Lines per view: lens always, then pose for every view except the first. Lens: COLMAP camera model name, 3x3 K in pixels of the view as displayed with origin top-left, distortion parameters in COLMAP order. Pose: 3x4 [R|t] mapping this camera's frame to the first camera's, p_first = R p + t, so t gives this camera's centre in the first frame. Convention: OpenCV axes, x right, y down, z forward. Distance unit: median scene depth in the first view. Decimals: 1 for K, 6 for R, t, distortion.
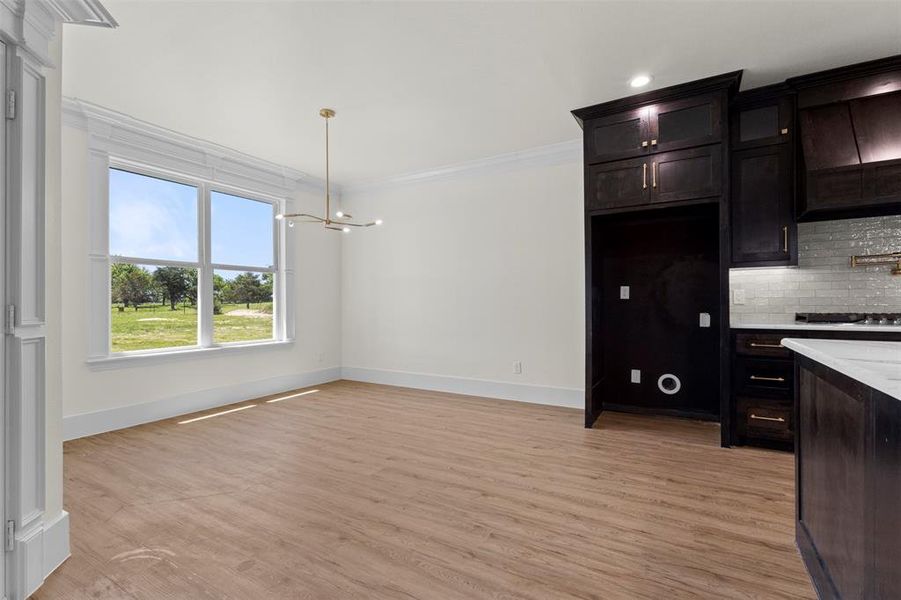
lens RADIAL K [[419.7, 0, 450.5], [0, 419.7, 300.0], [0, 0, 1]] dist [0.000789, 0.000212]
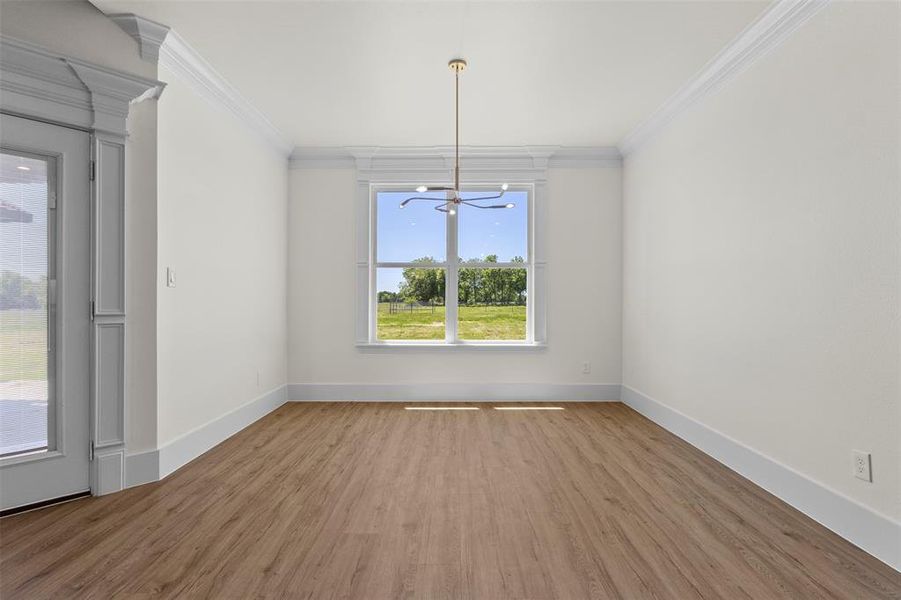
lens RADIAL K [[419.7, 0, 450.5], [0, 419.7, 300.0], [0, 0, 1]] dist [0.000789, 0.000212]
pose [[0.496618, 0.006187, -0.867947, 0.331168], [-0.000321, 0.999976, 0.006945, -0.001171], [0.867969, -0.003170, 0.496608, 0.483065]]
